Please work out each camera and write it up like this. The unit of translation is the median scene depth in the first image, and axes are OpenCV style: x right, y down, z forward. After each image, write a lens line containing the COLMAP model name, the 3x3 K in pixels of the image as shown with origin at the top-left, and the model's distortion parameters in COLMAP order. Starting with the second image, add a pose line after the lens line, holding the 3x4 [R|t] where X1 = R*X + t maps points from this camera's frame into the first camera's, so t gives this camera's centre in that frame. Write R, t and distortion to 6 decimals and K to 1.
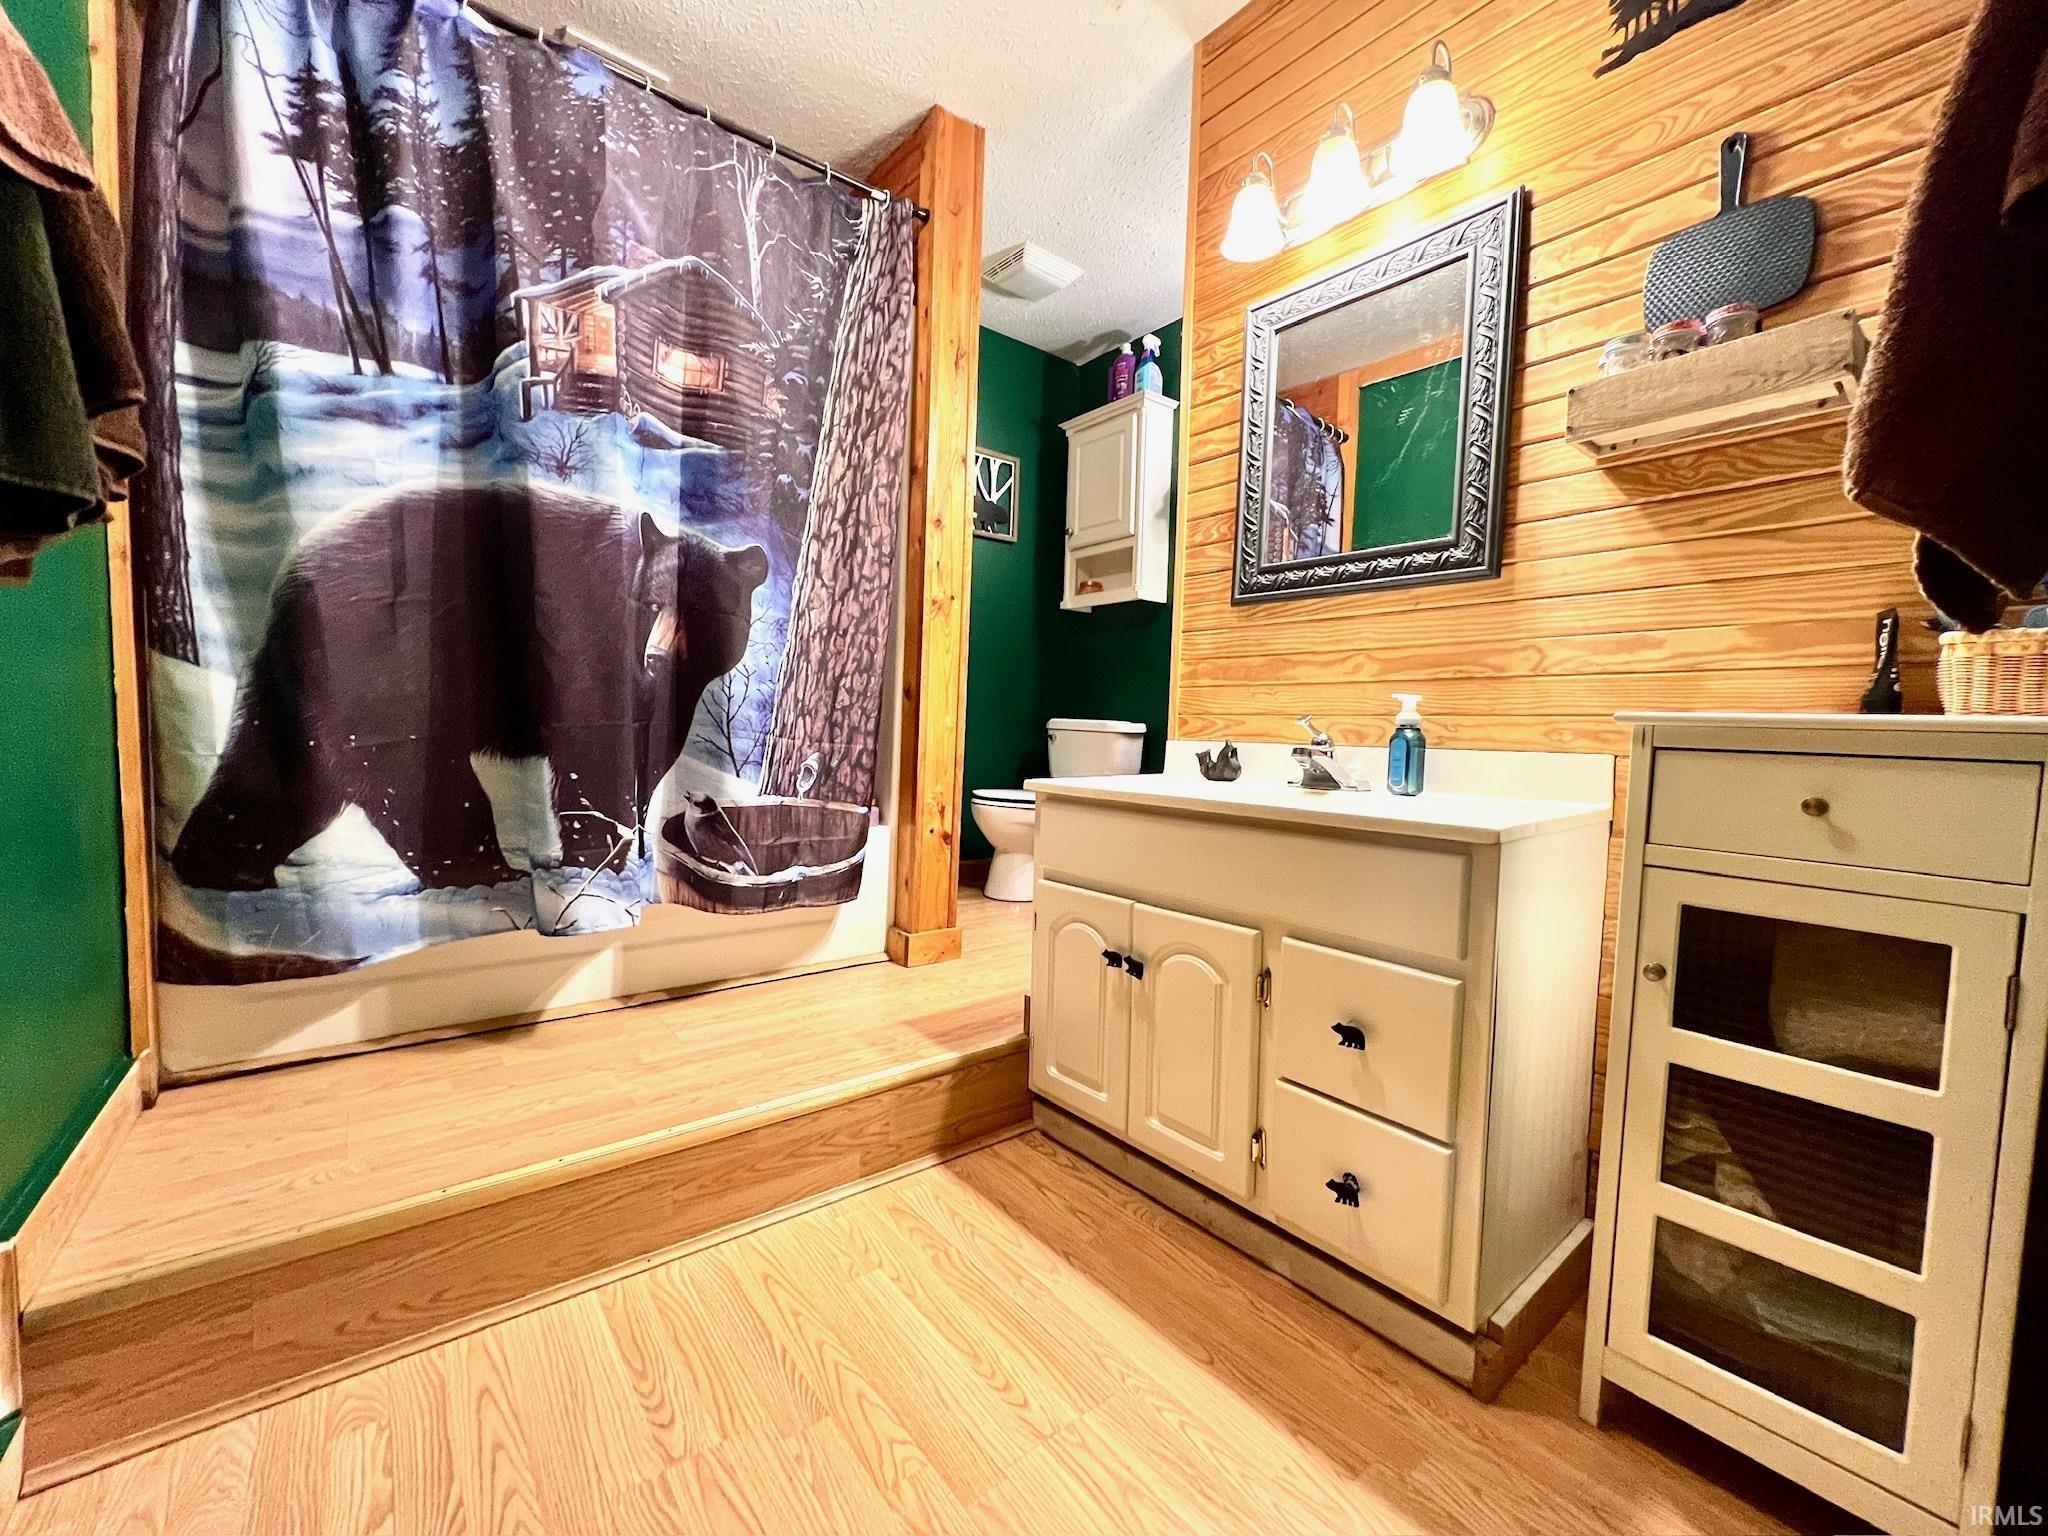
lens RADIAL K [[825.9, 0, 1030.1], [0, 825.9, 771.6], [0, 0, 1]] dist [-0.001271, -0.000119]
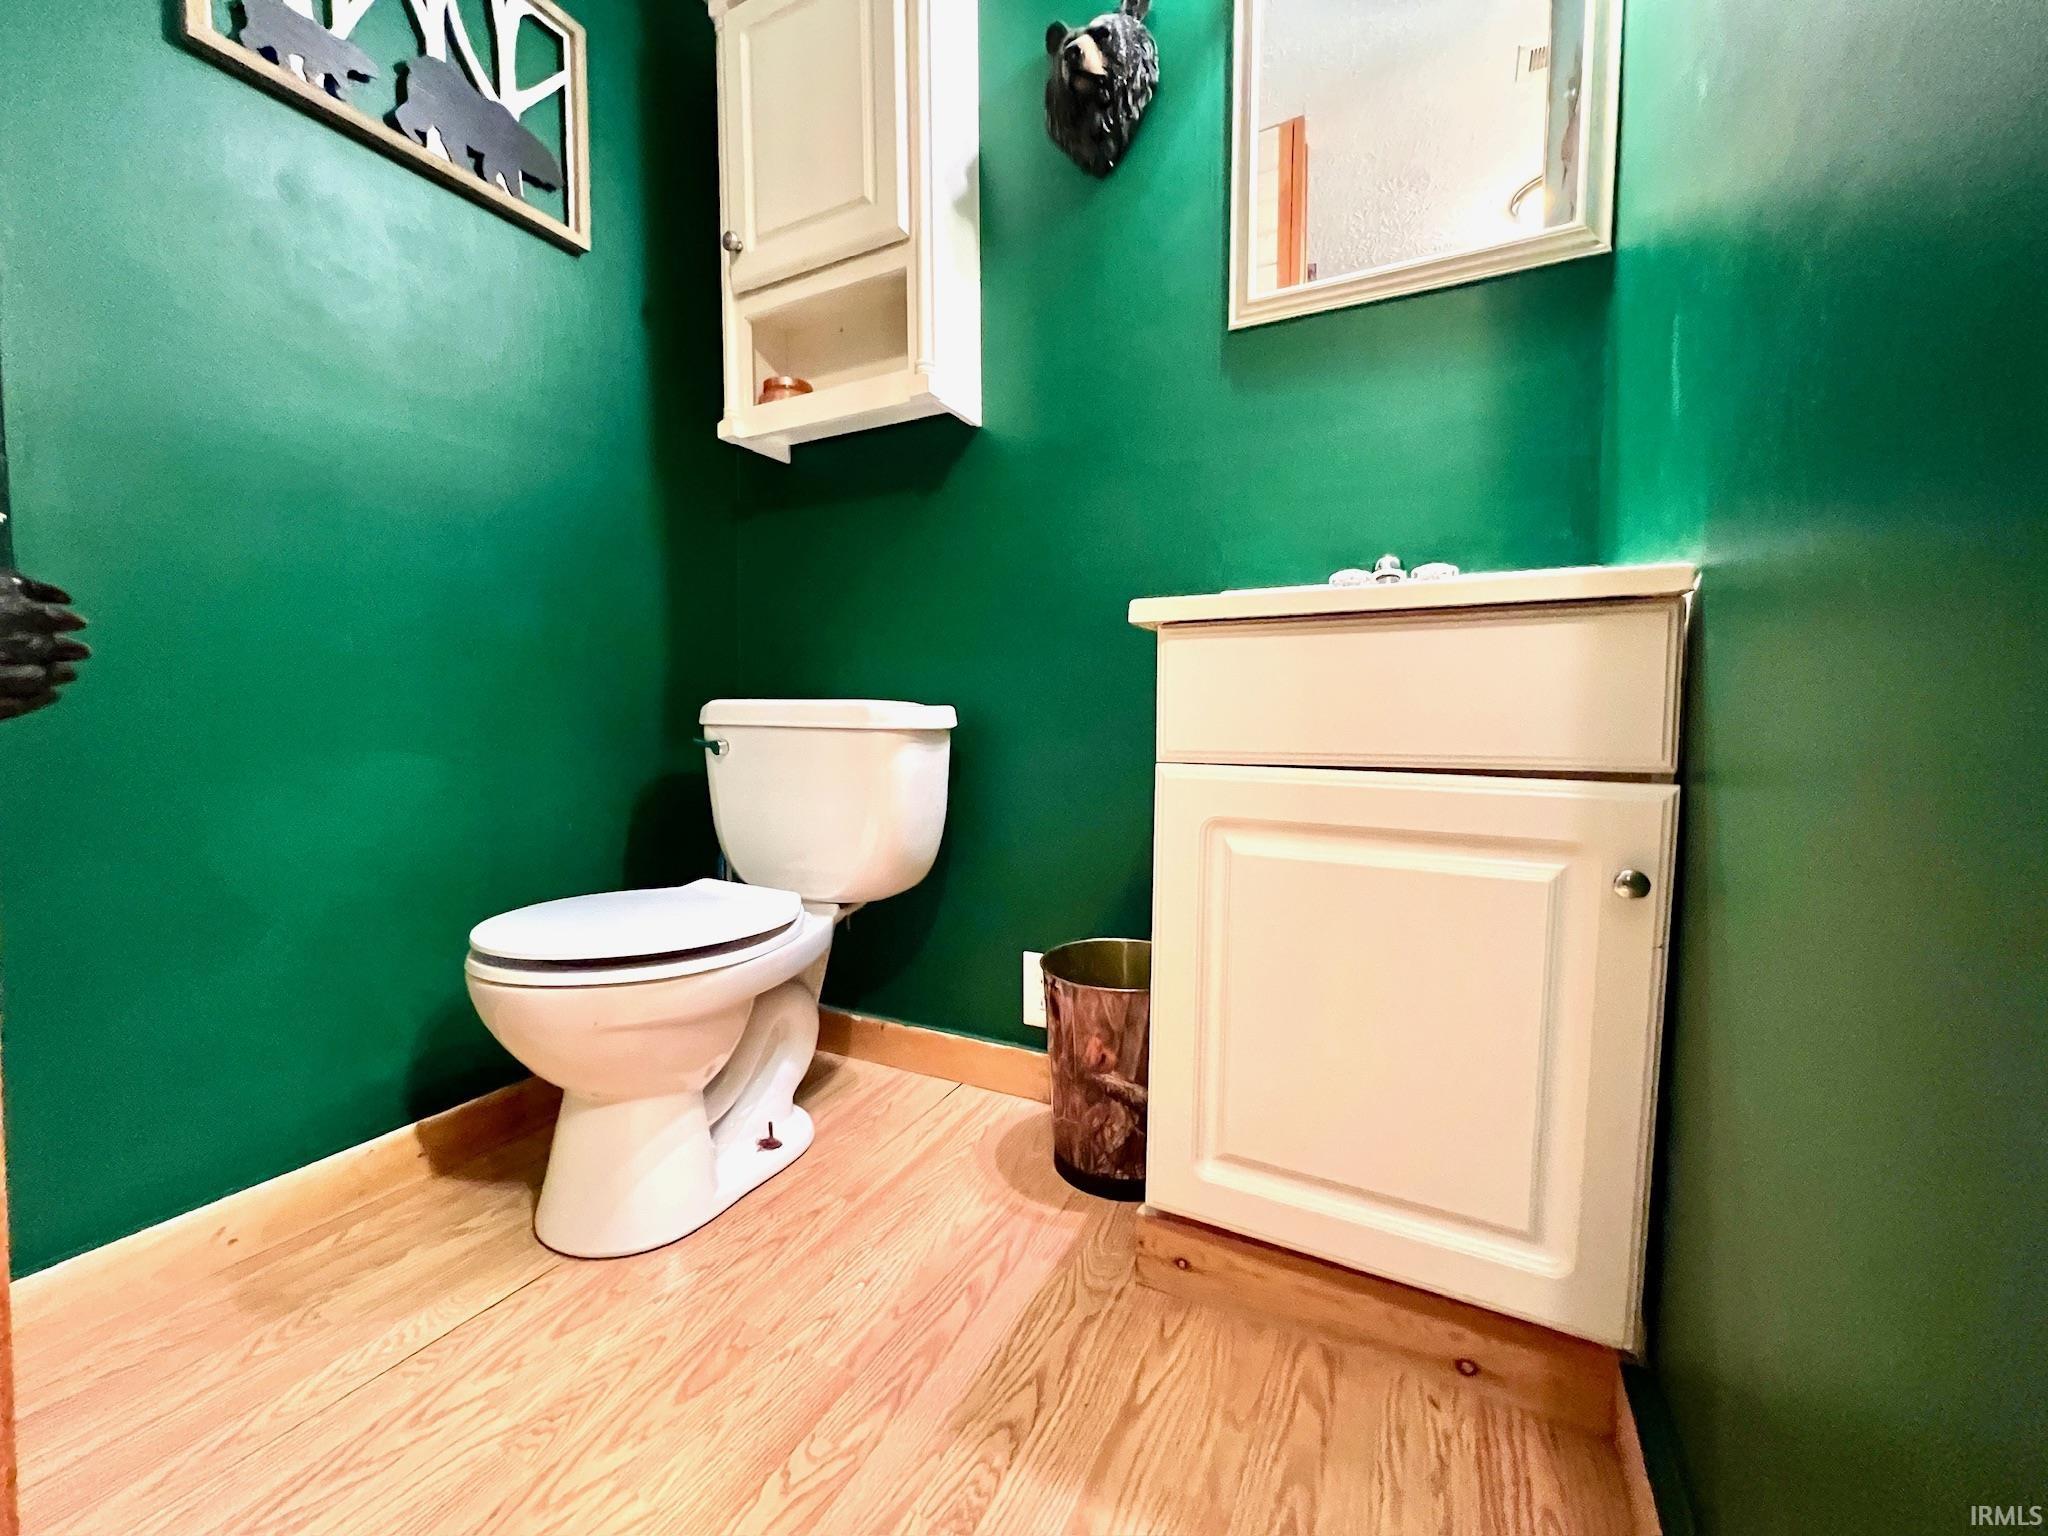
lens RADIAL K [[825.9, 0, 1008.2], [0, 825.9, 770.7], [0, 0, 1]] dist [-0.001271, -0.000119]
pose [[0.914019, -0.059412, 0.401298, -0.007197], [0.051419, 0.998206, 0.030669, -0.034566], [-0.402400, -0.007398, 0.915434, 0.566438]]
